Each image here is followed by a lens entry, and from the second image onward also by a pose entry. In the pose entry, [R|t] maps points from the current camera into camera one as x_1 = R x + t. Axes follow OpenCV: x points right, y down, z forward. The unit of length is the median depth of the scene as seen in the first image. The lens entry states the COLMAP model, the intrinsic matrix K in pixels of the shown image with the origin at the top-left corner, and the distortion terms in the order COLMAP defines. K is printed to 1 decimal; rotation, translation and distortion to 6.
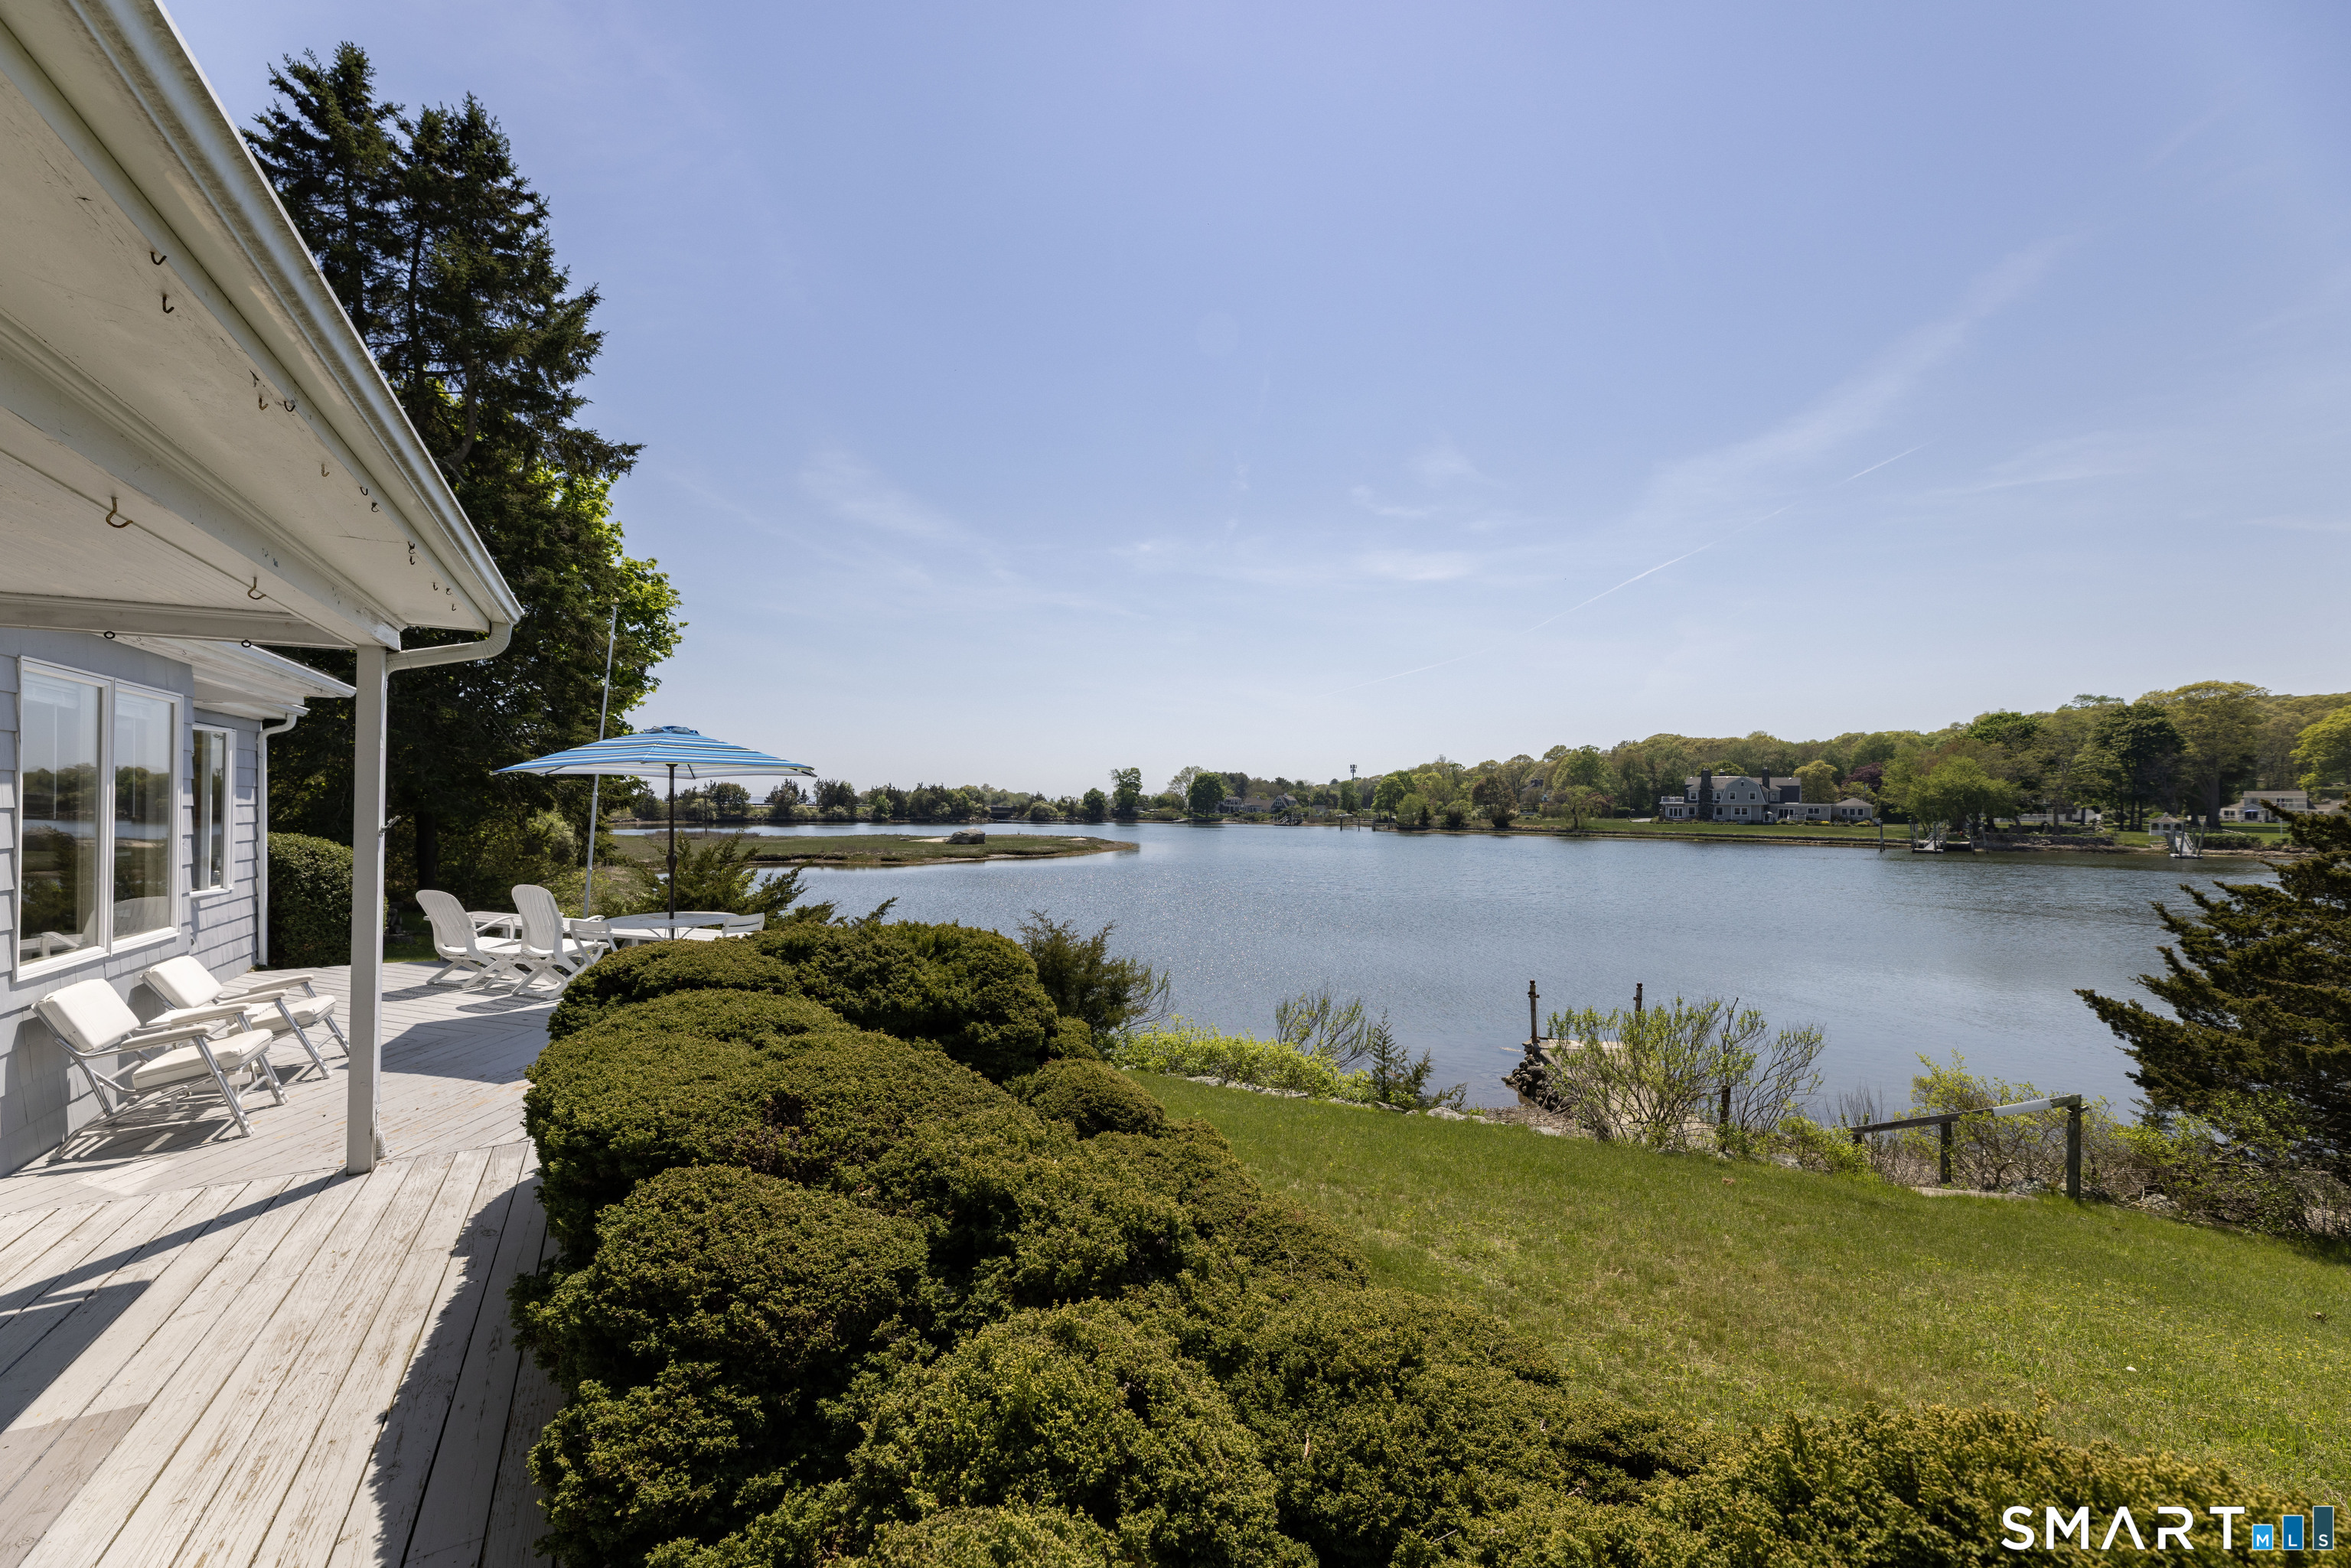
lens RADIAL K [[946.7, 0, 1166.3], [0, 946.7, 803.7], [0, 0, 1]] dist [0.002952, 0.000342]
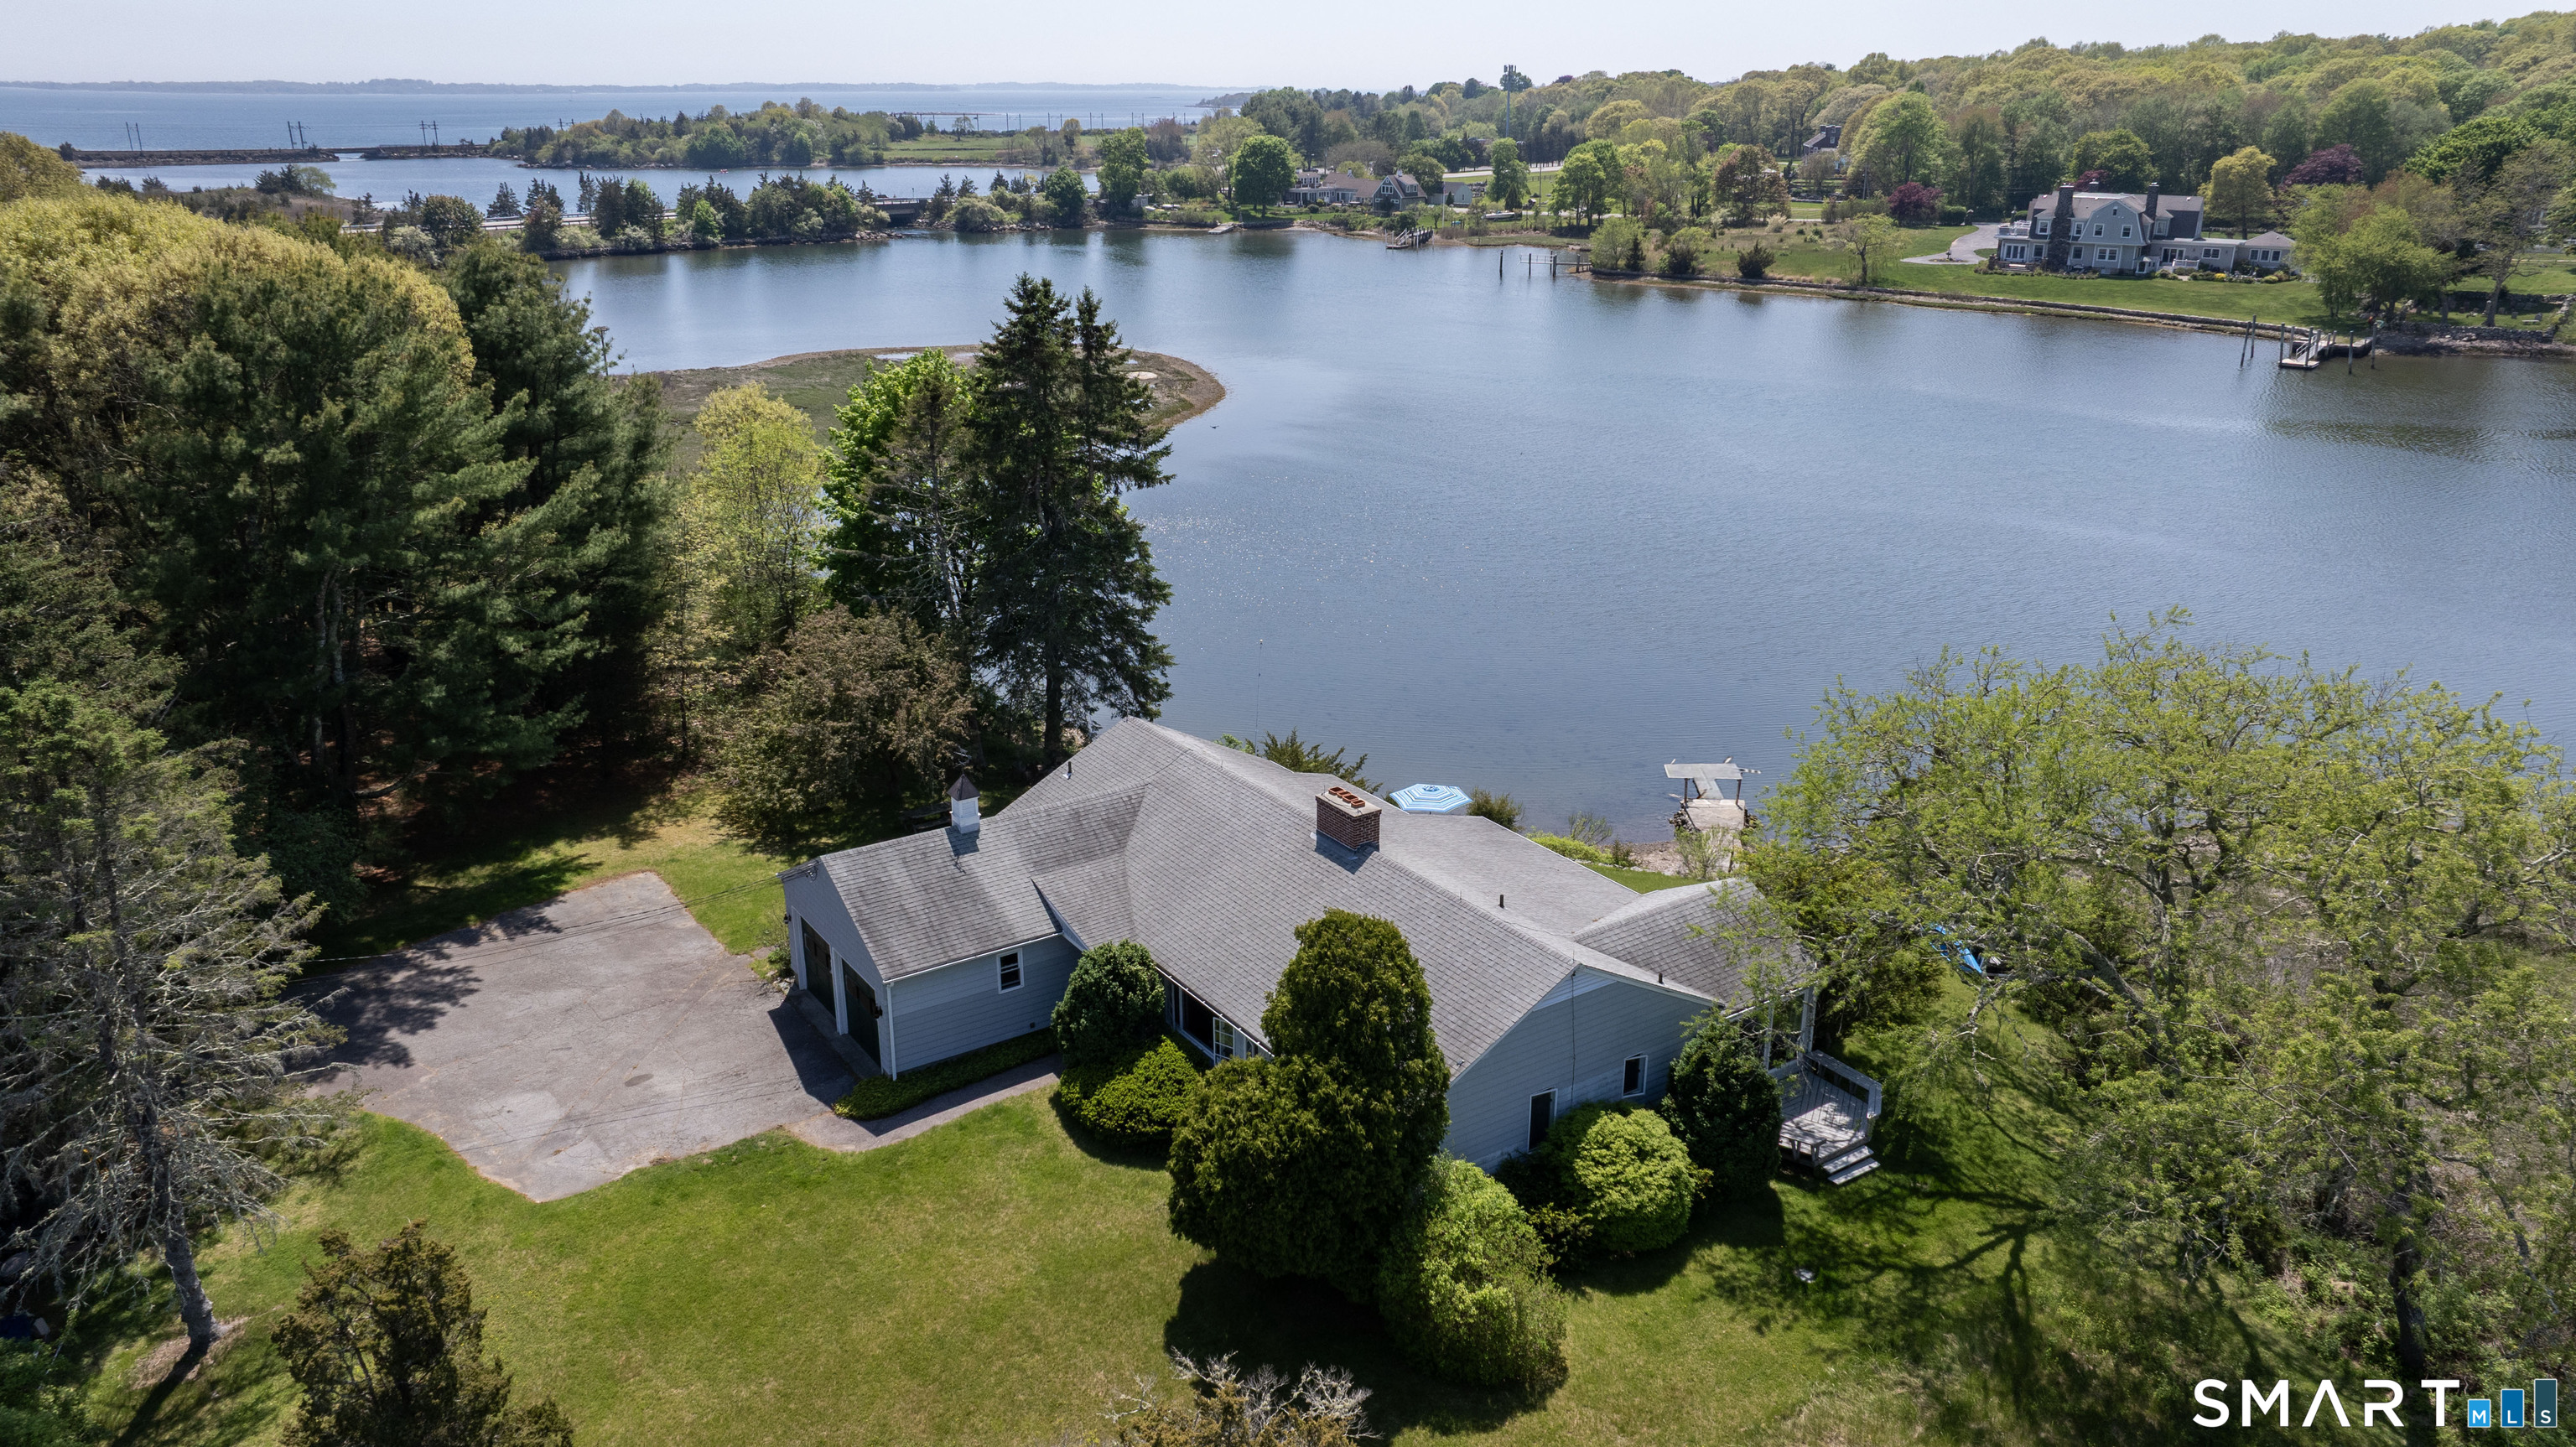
lens RADIAL K [[1803.5, 0, 1299.3], [0, 1803.5, 714.2], [0, 0, 1]] dist [-0.015871, -0.001958]
pose [[0.995792, -0.036955, 0.083860, -0.063844], [0.007021, 0.943165, 0.332251, -0.105833], [-0.091372, -0.330264, 0.939456, -0.213705]]
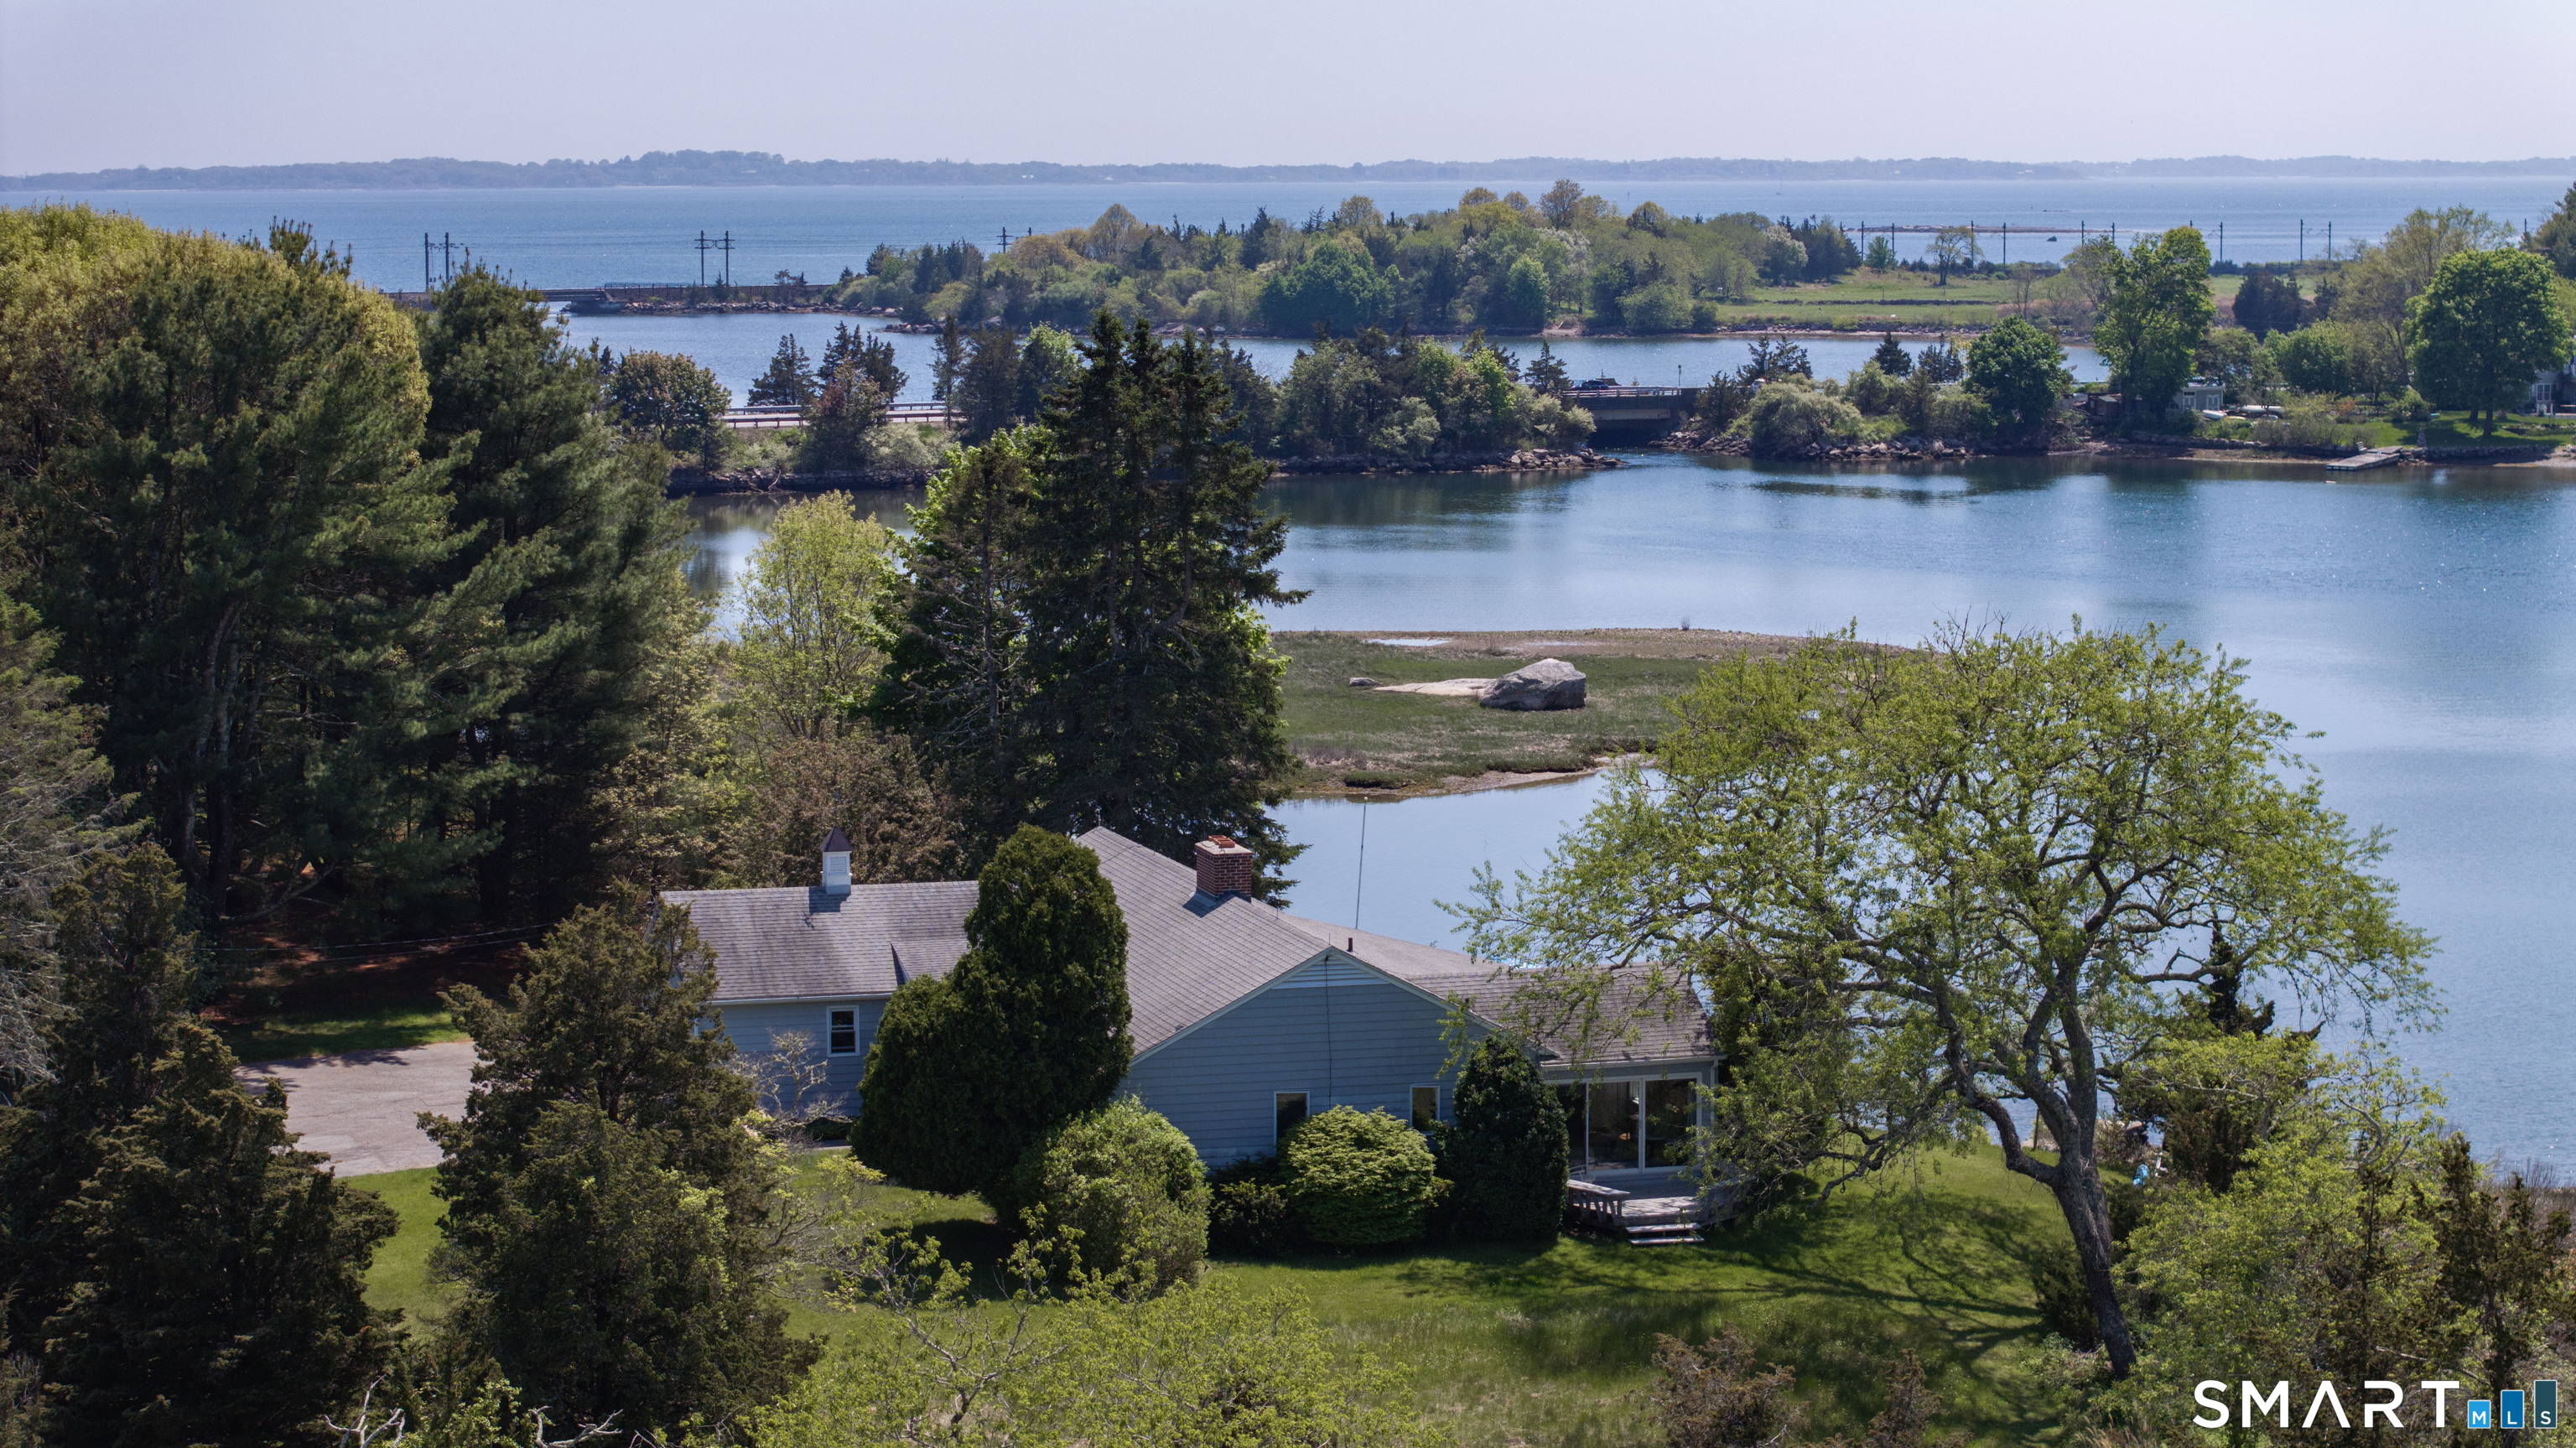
lens RADIAL K [[5146.7, 0, 1288.0], [0, 5146.7, 724.0], [0, 0, 1]] dist [0.046616, -2.612075]
pose [[0.971108, 0.011783, -0.238349, 0.094828], [0.014198, 0.994159, 0.106992, -0.092328], [0.238217, -0.107285, 0.965268, -0.525954]]
